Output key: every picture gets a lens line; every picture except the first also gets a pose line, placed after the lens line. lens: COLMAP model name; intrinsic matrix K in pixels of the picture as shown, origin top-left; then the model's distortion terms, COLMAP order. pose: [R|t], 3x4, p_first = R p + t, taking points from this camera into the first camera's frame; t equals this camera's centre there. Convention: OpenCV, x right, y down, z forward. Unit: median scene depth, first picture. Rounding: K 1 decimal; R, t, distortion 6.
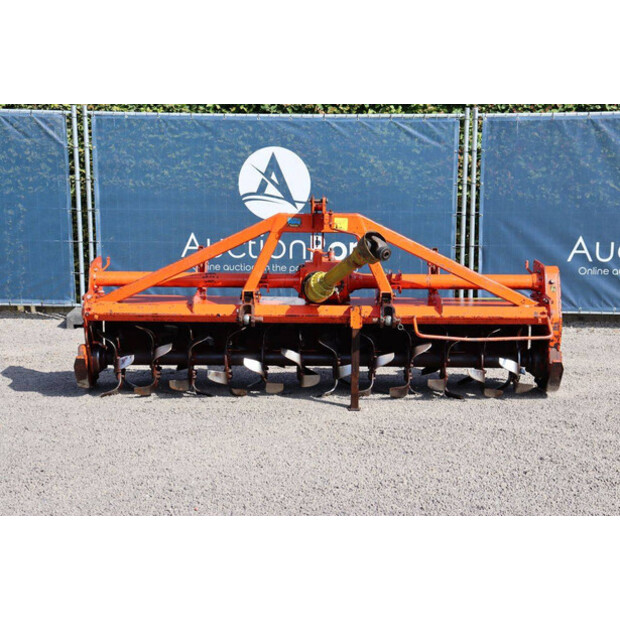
lens RADIAL K [[1227.0, 0, 310.0], [0, 1227.0, 310.0], [0, 0, 1]] dist [0.283090, 0.260890]
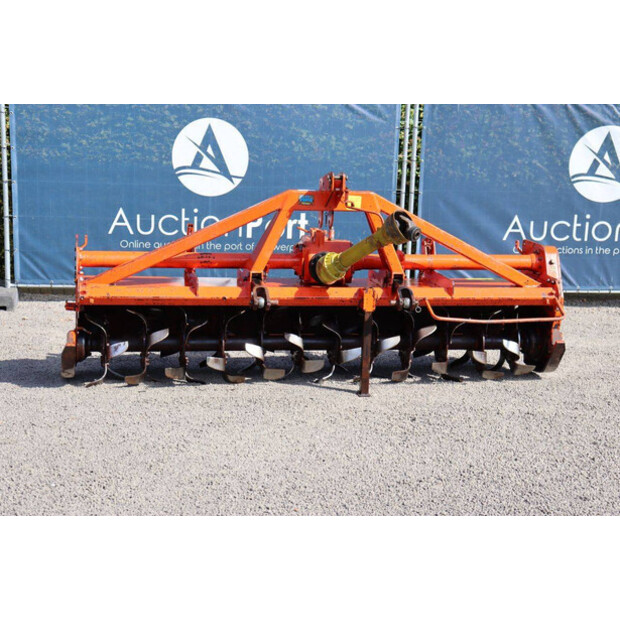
lens RADIAL K [[1227.0, 0, 310.0], [0, 1227.0, 310.0], [0, 0, 1]] dist [0.283090, 0.260890]
pose [[0.981437, -0.008080, 0.191614, -0.182868], [0.003969, 0.999754, 0.021832, -0.006748], [-0.191743, -0.020666, 0.981228, 0.062637]]
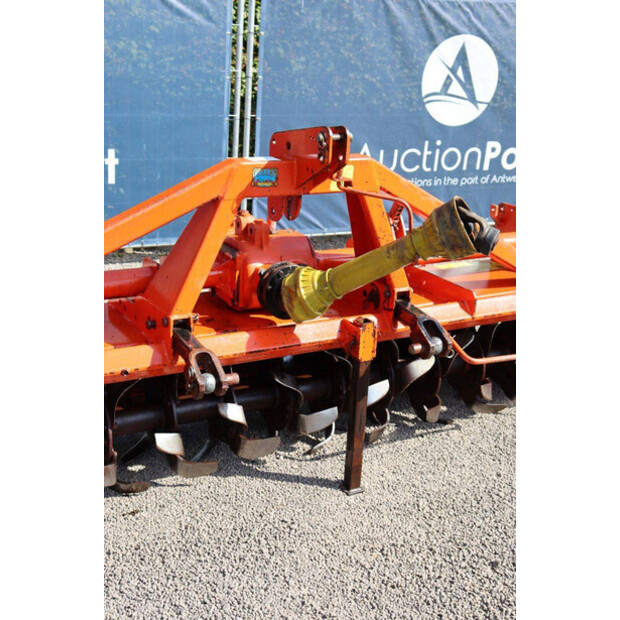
lens RADIAL K [[920.7, 0, 310.0], [0, 920.7, 310.0], [0, 0, 1]] dist [0.105656, 0.058603]
pose [[0.858084, -0.122810, 0.498608, -0.185731], [0.037350, 0.983335, 0.177922, -0.080731], [-0.512150, -0.134049, 0.848371, 0.623287]]
